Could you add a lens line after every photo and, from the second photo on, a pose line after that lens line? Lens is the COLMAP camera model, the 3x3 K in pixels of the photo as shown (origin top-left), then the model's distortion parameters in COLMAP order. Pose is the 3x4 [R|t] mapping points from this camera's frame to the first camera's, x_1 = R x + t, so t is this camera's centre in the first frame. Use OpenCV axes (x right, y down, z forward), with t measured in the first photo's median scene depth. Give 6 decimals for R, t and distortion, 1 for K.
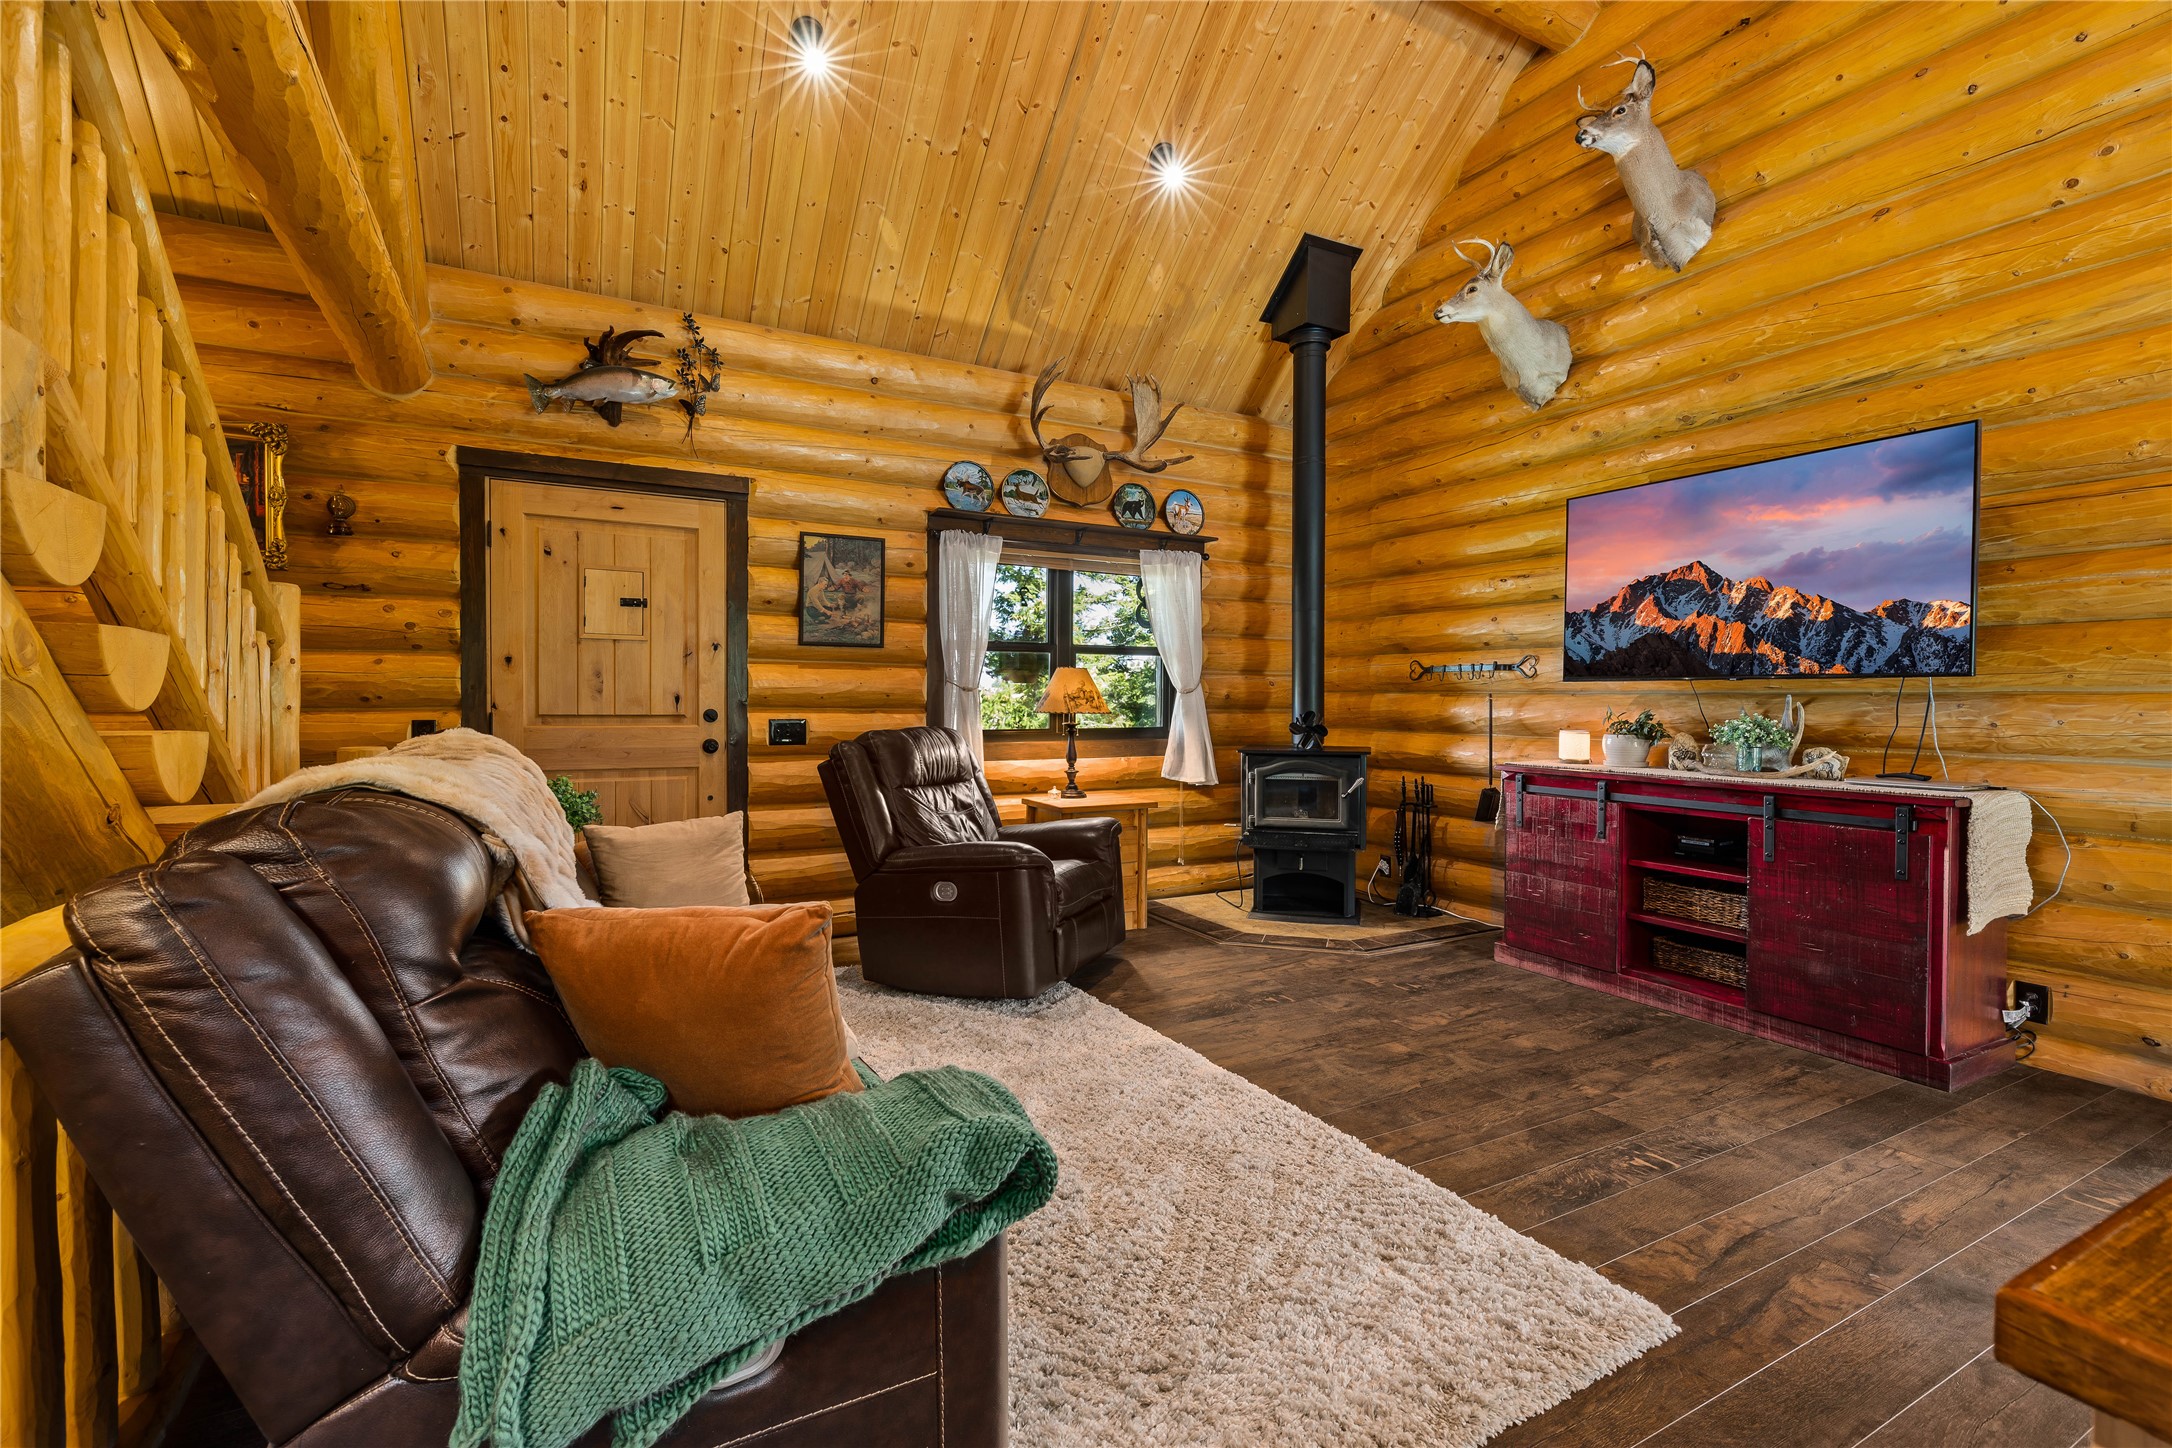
lens RADIAL K [[987.4, 0, 1093.9], [0, 987.4, 715.5], [0, 0, 1]] dist [0.020989, 0.000058]
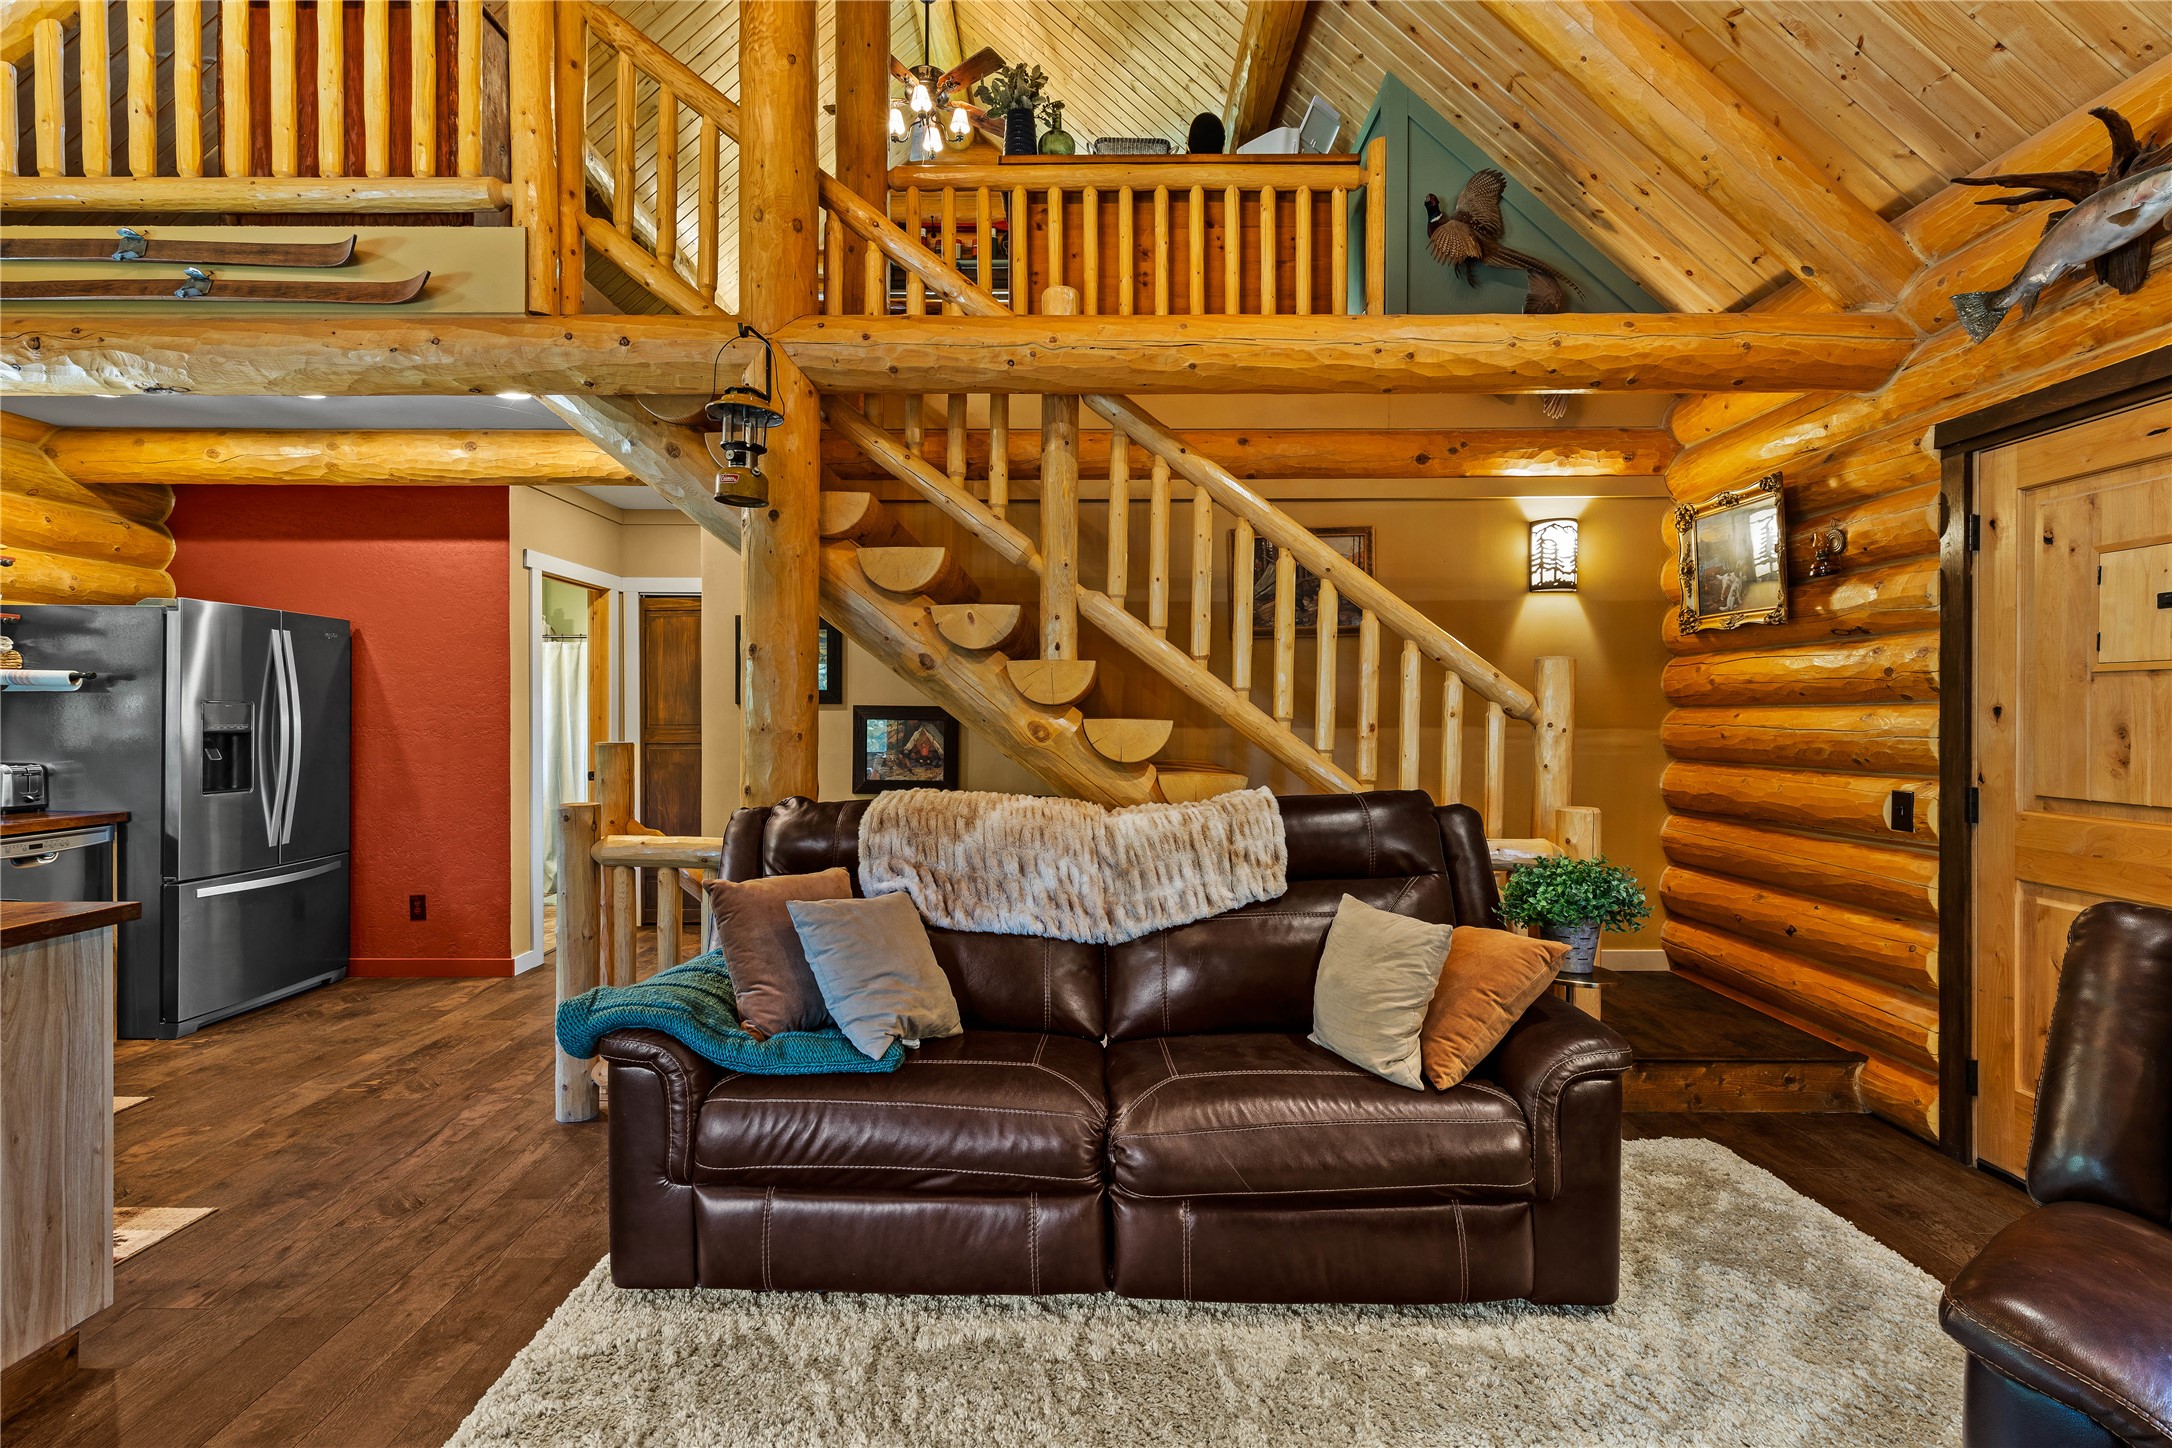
lens RADIAL K [[993.0, 0, 1072.0], [0, 993.0, 720.7], [0, 0, 1]] dist [0.009819, -0.000435]
pose [[-0.494126, -0.000953, -0.869390, 0.279810], [-0.017886, 0.999799, 0.009070, -0.039344], [0.869206, 0.020032, -0.494044, 0.698616]]
